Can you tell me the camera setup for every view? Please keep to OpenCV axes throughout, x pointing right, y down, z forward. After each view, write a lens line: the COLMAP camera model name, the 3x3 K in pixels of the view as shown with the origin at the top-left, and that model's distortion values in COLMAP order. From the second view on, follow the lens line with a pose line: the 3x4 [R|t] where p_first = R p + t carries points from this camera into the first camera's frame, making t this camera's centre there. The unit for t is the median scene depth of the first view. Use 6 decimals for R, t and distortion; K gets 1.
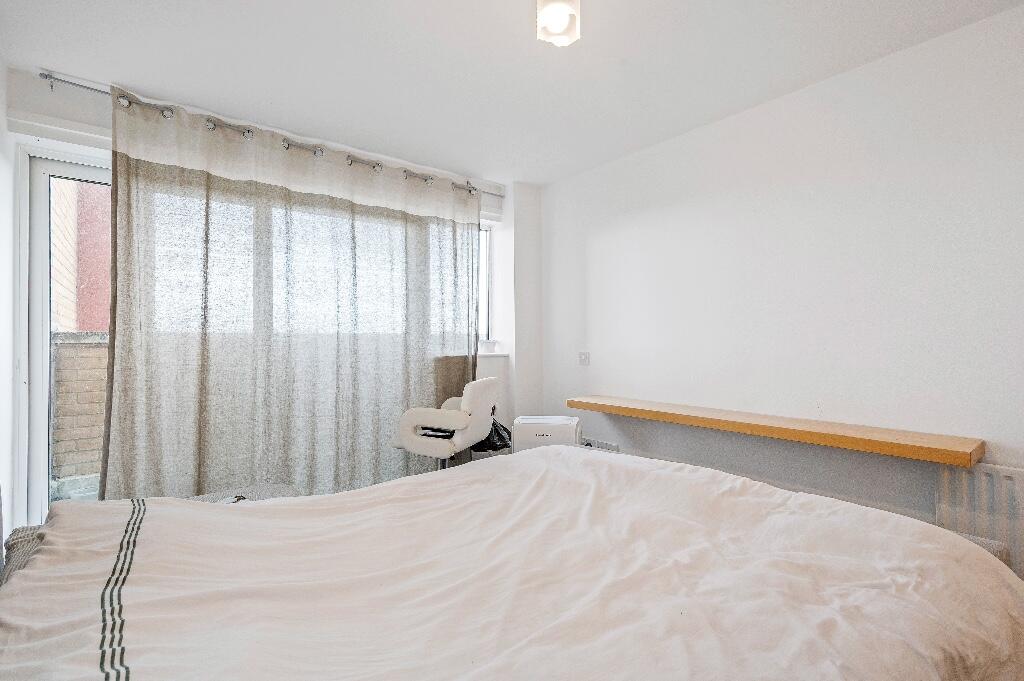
lens RADIAL K [[476.1, 0, 508.1], [0, 476.1, 337.2], [0, 0, 1]] dist [0.001087, 0.000232]
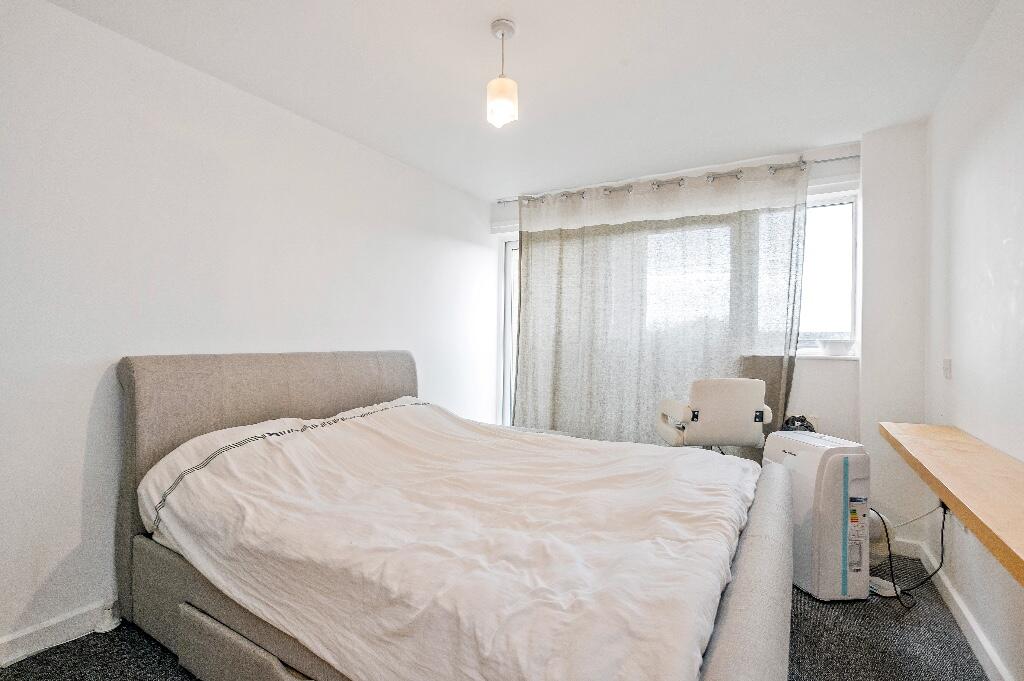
lens RADIAL K [[476.1, 0, 508.1], [0, 476.1, 337.2], [0, 0, 1]] dist [0.001087, 0.000232]
pose [[0.357553, 0.010481, -0.933834, 0.753408], [-0.007479, 0.999937, 0.008359, 0.000525], [0.933863, 0.003996, 0.357609, 0.267647]]
